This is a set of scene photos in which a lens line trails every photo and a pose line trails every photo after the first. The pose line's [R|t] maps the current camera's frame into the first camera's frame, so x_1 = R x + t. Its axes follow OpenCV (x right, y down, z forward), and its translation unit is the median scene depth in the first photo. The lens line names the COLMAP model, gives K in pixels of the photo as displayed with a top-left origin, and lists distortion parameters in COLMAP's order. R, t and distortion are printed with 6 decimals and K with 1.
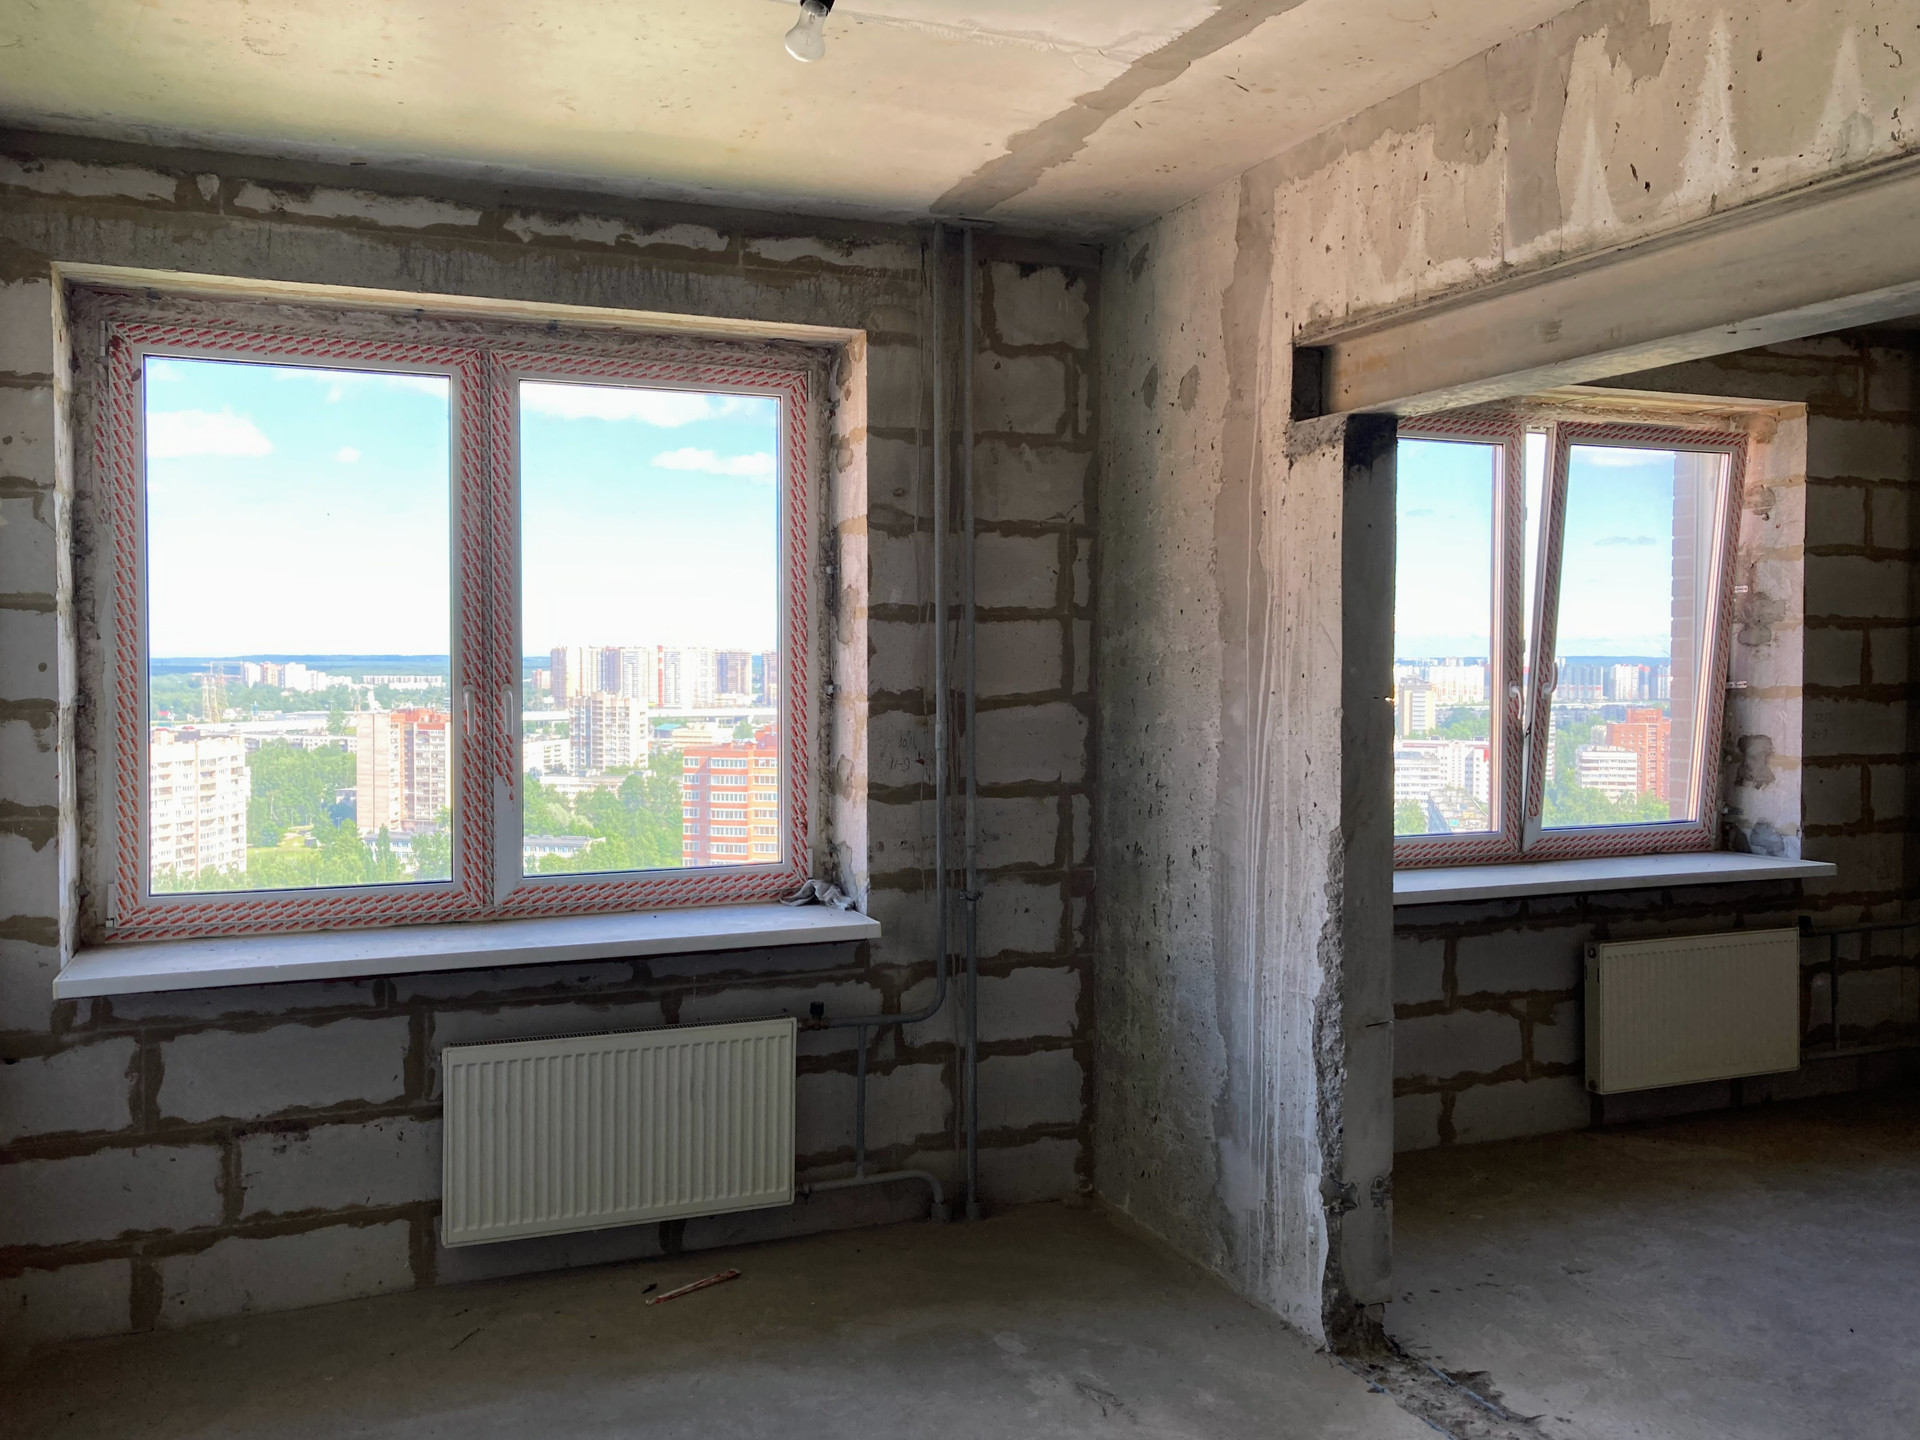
lens RADIAL K [[1605.3, 0, 970.8], [0, 1605.3, 702.9], [0, 0, 1]] dist [0.016474, -0.018116]
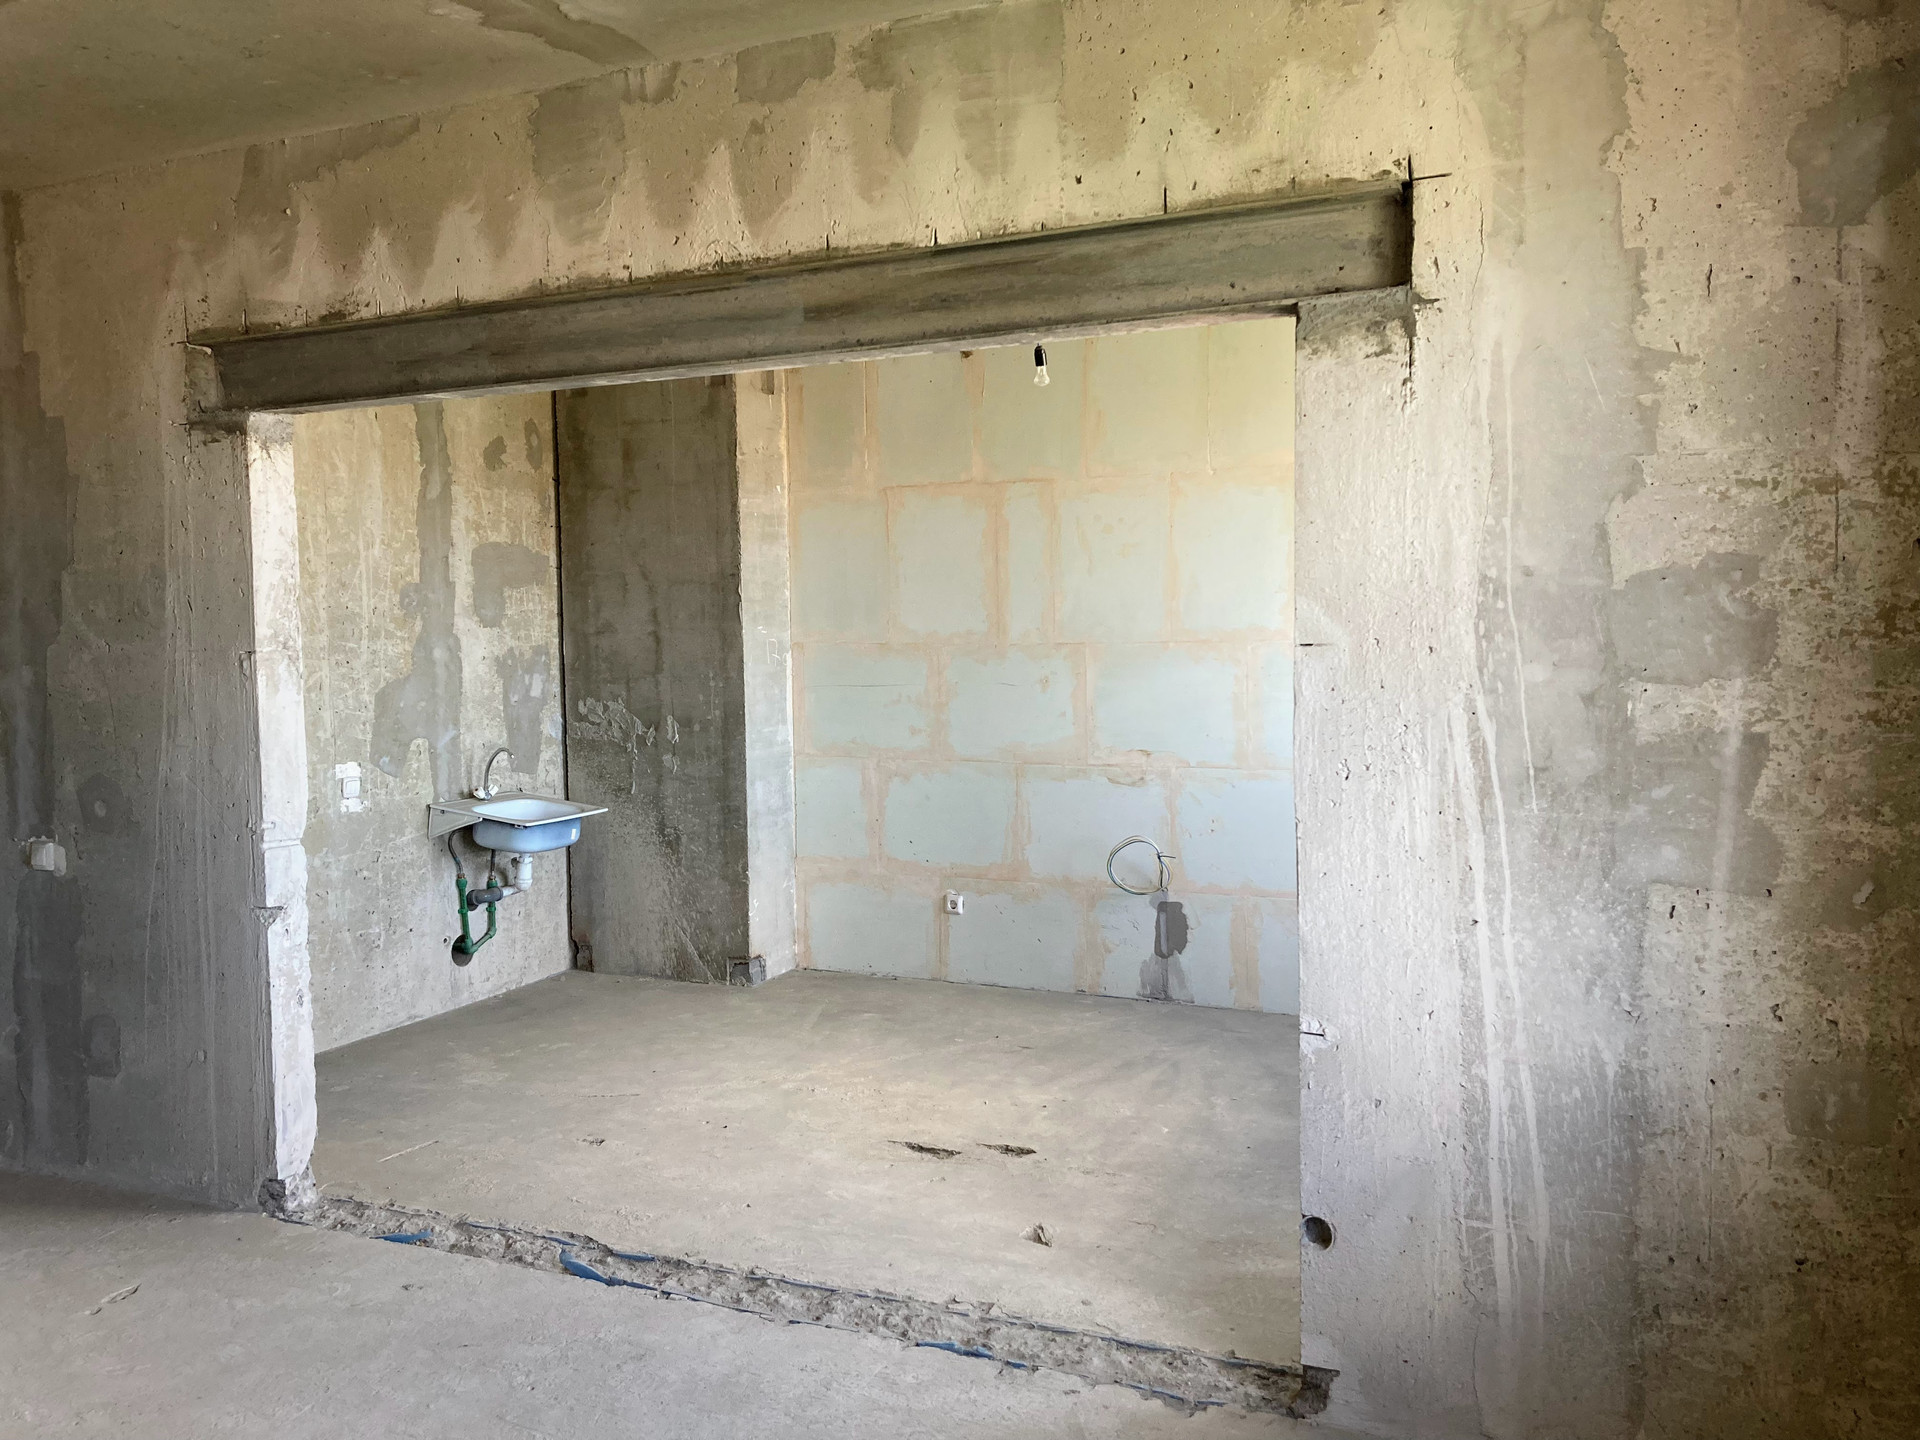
lens RADIAL K [[1605.3, 0, 961.7], [0, 1605.3, 717.3], [0, 0, 1]] dist [0.016474, -0.018116]
pose [[-0.749578, 0.052044, -0.659867, 0.797007], [-0.004757, 0.996455, 0.083995, -0.028501], [0.661899, 0.066099, -0.746673, 1.276886]]
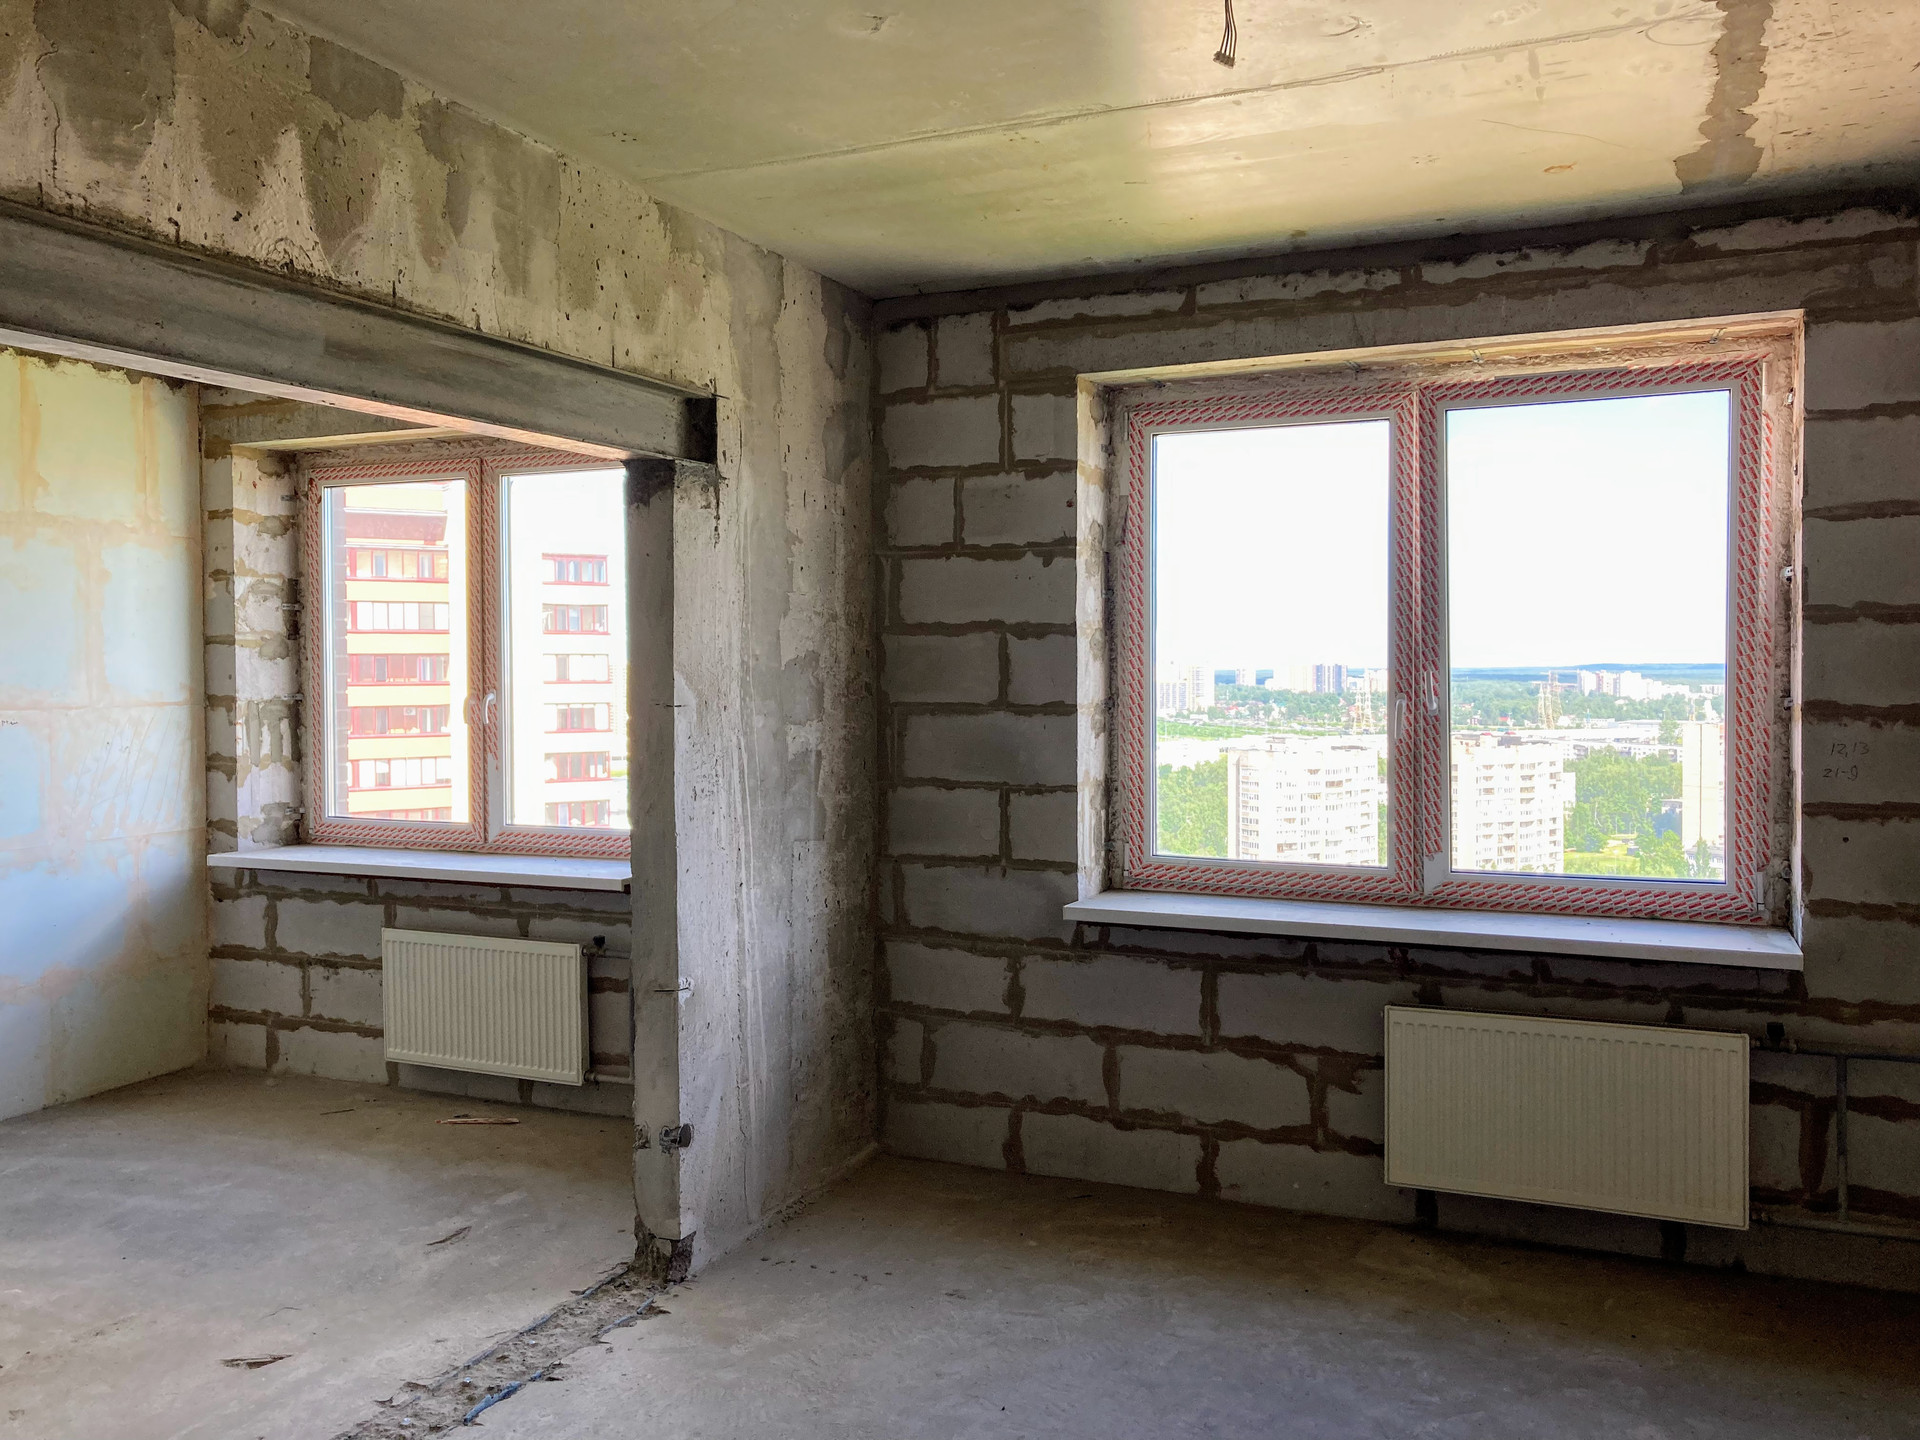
lens RADIAL K [[1605.3, 0, 951.0], [0, 1605.3, 704.7], [0, 0, 1]] dist [0.016474, -0.018116]
pose [[0.688916, 0.013067, -0.724723, 1.033871], [-0.016061, 0.999867, 0.002760, -0.007988], [0.724663, 0.009738, 0.689035, 0.307923]]
